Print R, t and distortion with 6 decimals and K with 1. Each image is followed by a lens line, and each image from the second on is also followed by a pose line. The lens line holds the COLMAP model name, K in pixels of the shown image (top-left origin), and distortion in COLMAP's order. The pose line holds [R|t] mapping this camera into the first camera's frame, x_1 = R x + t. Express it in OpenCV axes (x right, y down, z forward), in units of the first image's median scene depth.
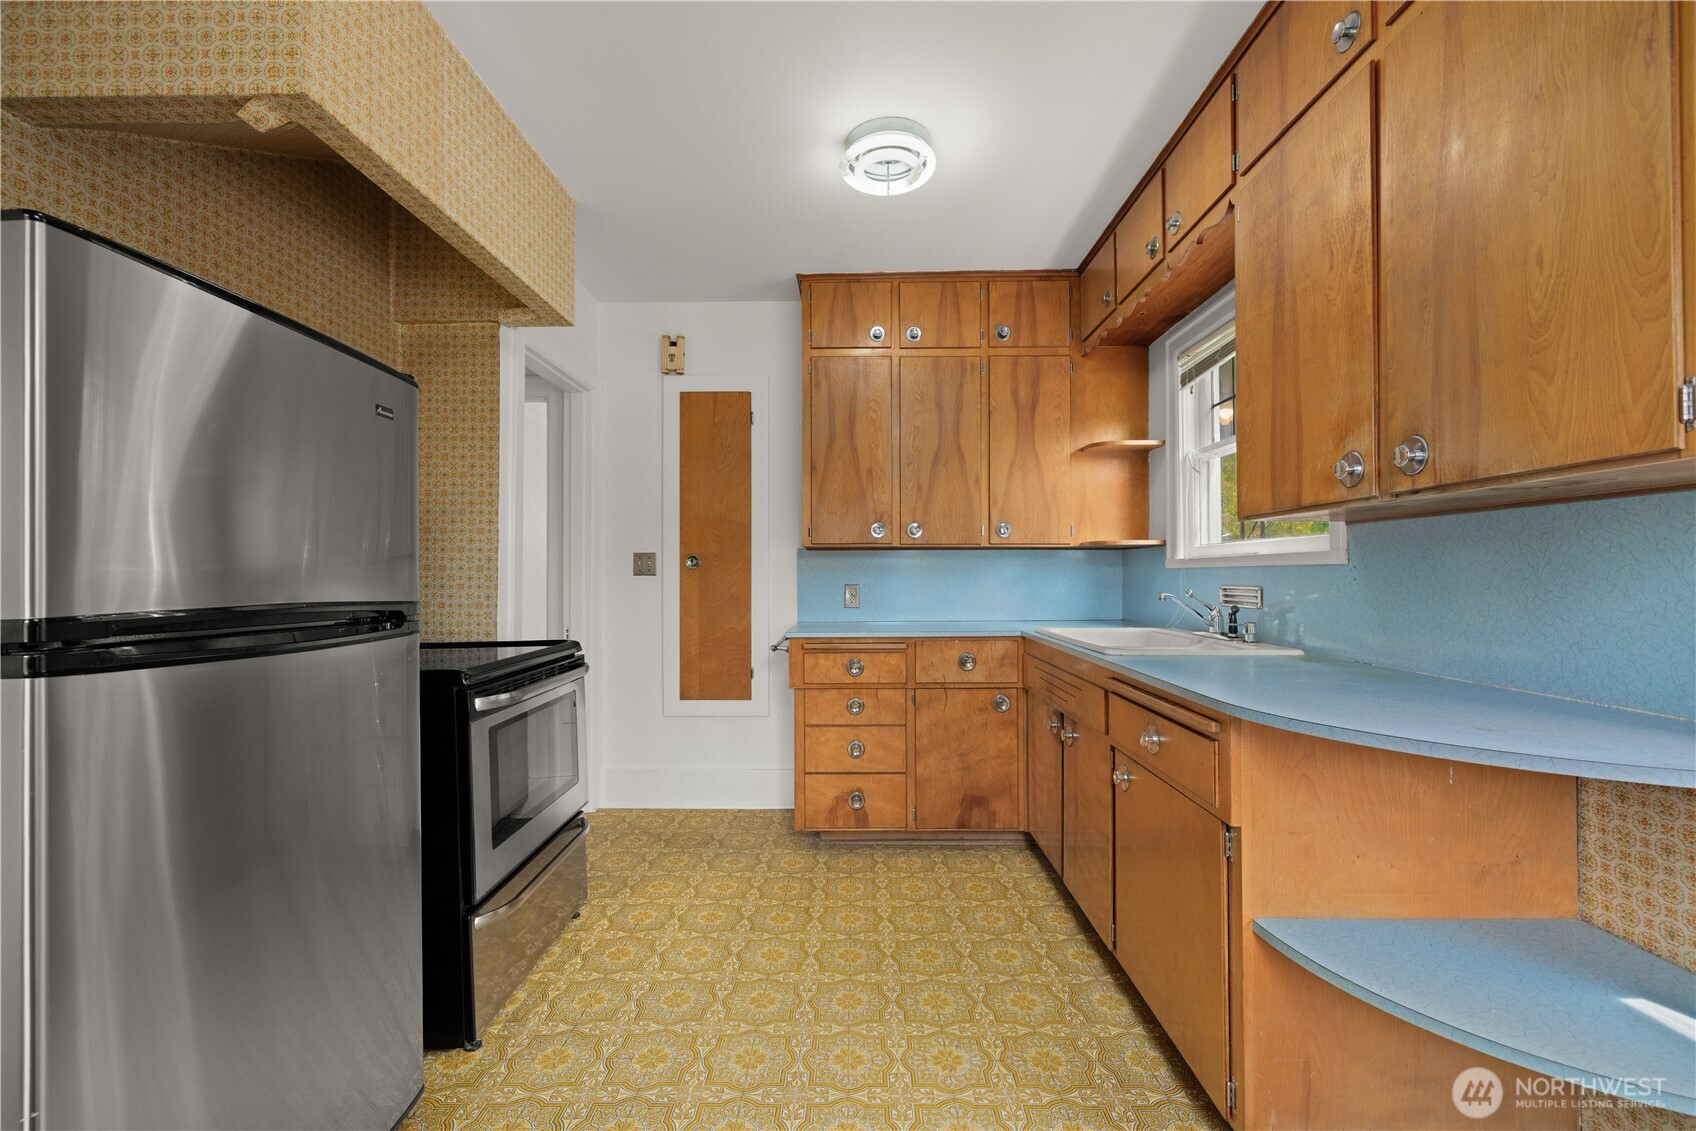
lens RADIAL K [[709.4, 0, 855.1], [0, 709.4, 567.9], [0, 0, 1]] dist [0.000838, -0.000016]
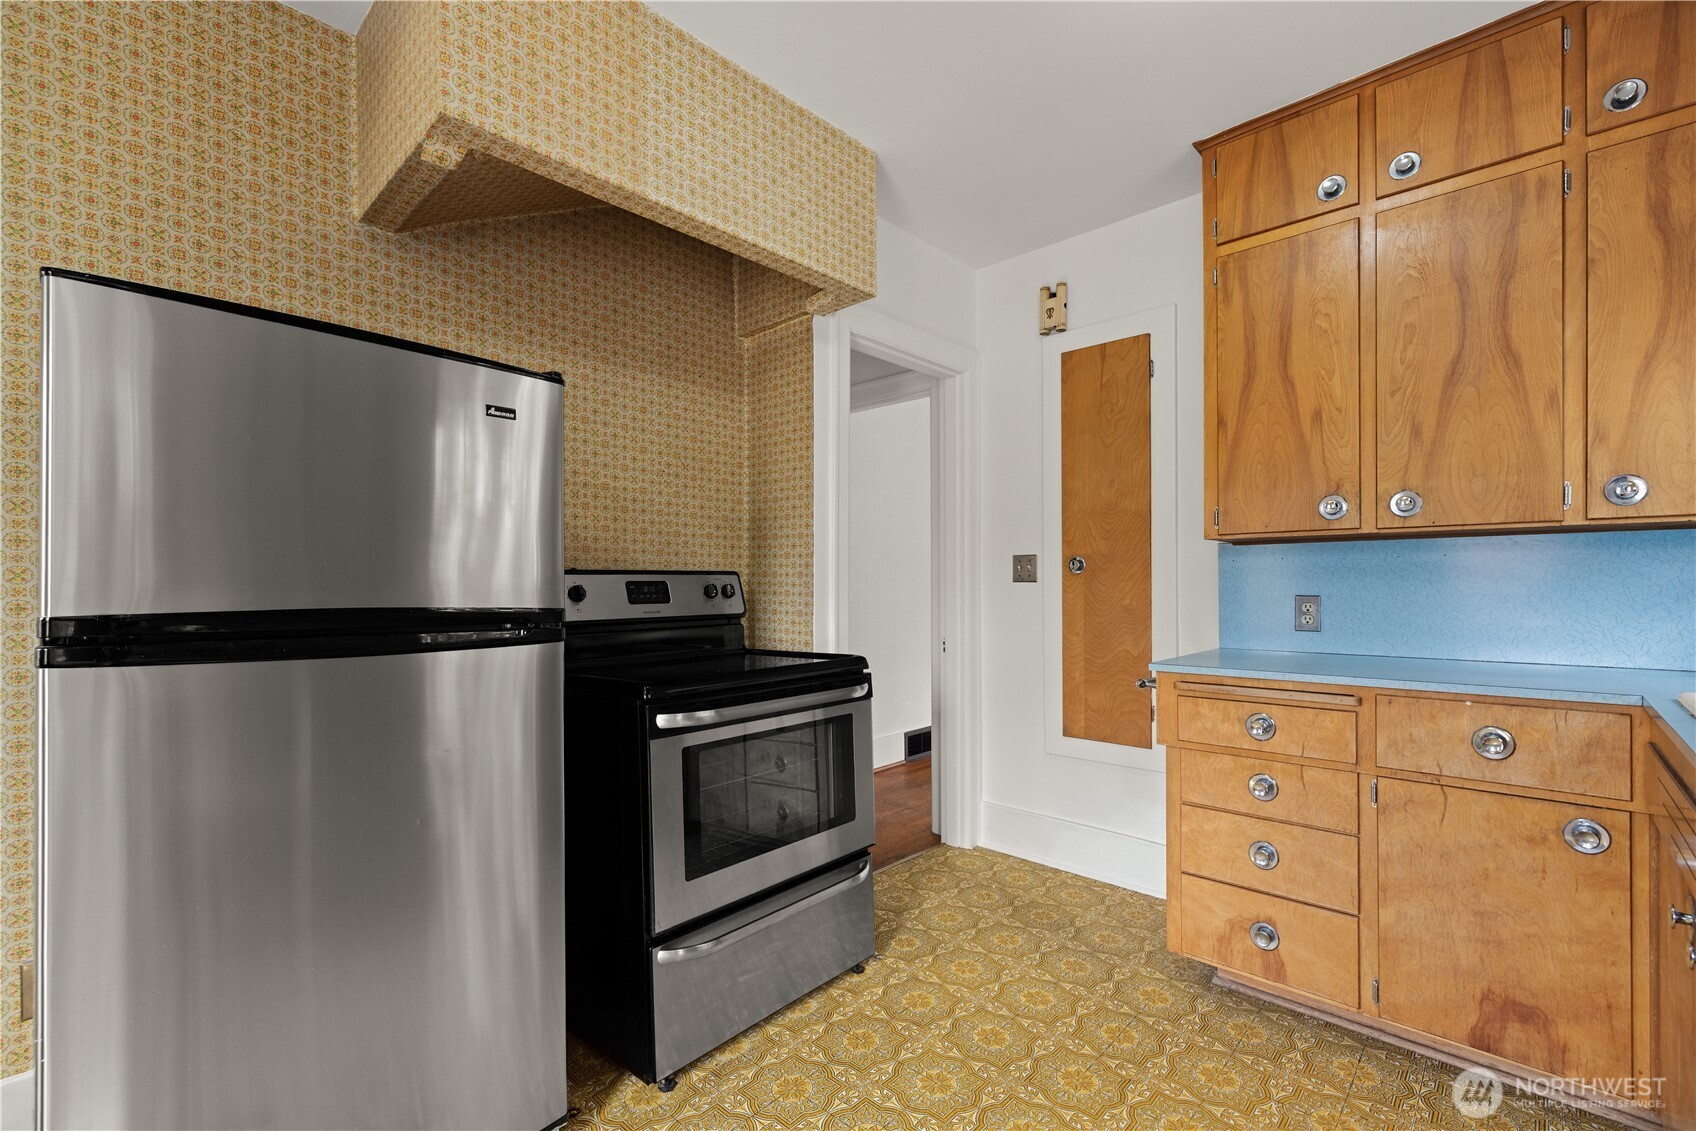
lens RADIAL K [[740.3, 0, 849.8], [0, 740.3, 586.1], [0, 0, 1]] dist [-0.000031, 0.000464]
pose [[0.739377, 0.002058, -0.673289, 0.172718], [0.007931, 0.999899, 0.011766, 0.004378], [0.673245, -0.014039, 0.739286, 0.265348]]
